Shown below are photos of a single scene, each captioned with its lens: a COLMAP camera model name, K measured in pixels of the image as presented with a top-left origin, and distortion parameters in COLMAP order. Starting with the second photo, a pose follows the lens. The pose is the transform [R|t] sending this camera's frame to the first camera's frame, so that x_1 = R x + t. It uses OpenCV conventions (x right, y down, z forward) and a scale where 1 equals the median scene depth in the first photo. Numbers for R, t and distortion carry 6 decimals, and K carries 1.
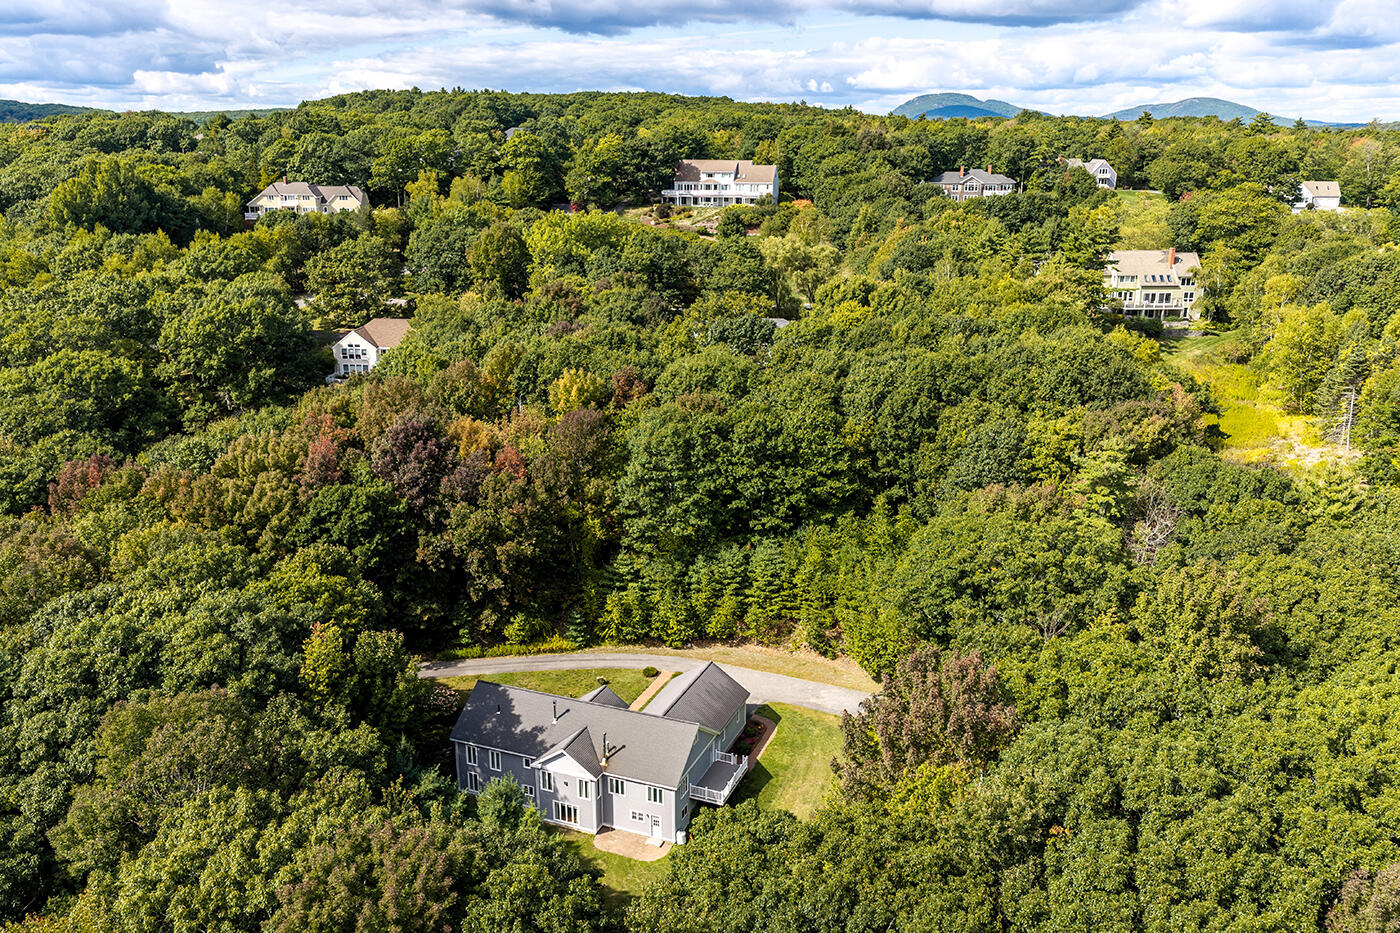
lens RADIAL K [[1152.7, 0, 700.0], [0, 1152.7, 466.5], [0, 0, 1]] dist [0.010877, 0.017178]
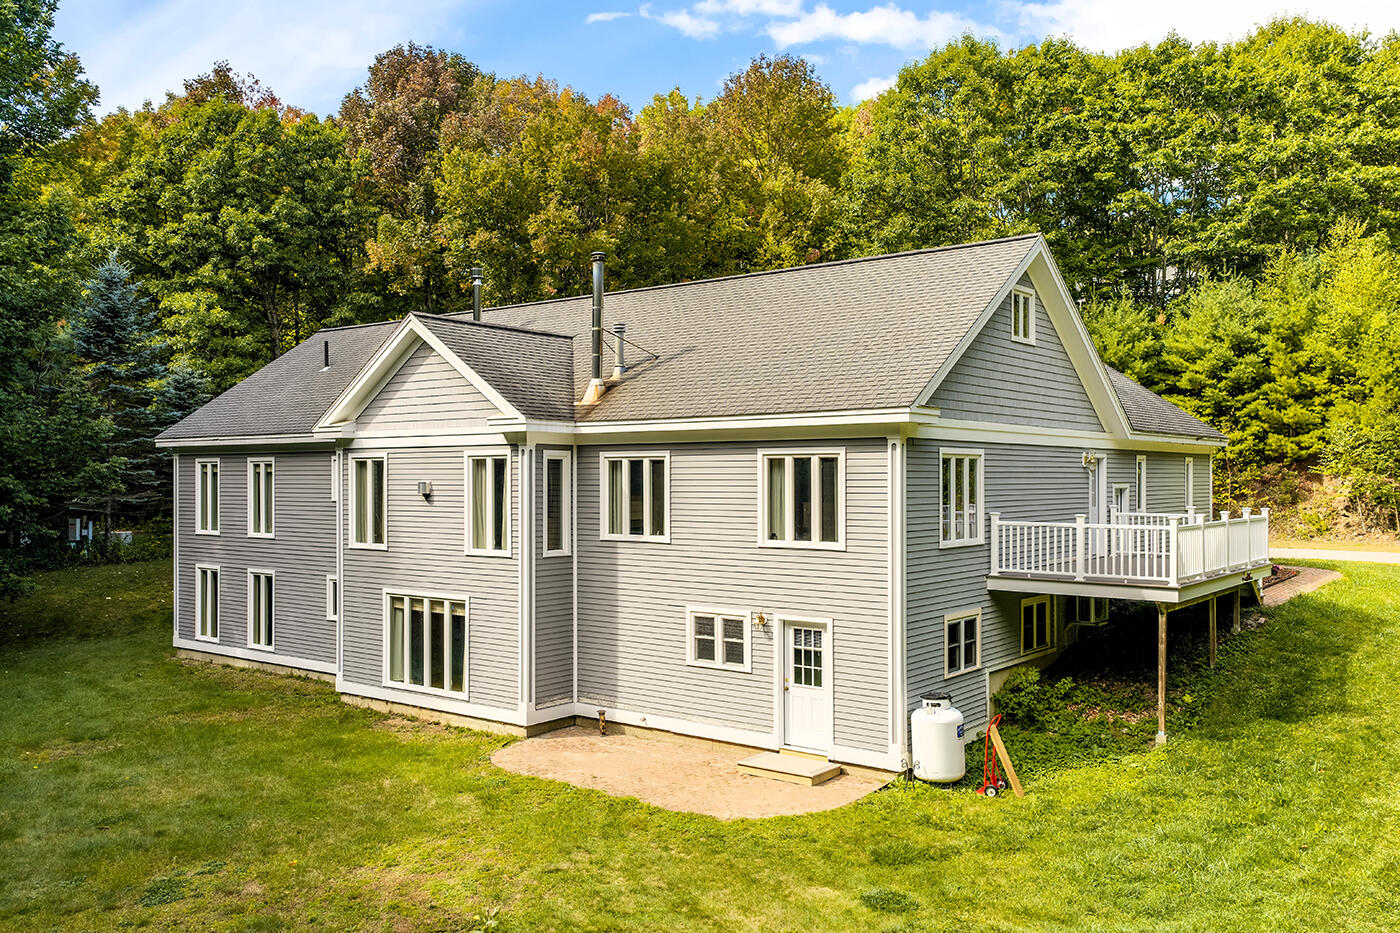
lens RADIAL K [[1152.7, 0, 700.0], [0, 1152.7, 466.5], [0, 0, 1]] dist [0.010877, 0.017178]
pose [[0.962265, 0.002368, -0.272102, -0.003637], [-0.081992, 0.956011, -0.281640, 0.327477], [0.259466, 0.293323, 0.920130, 0.801964]]
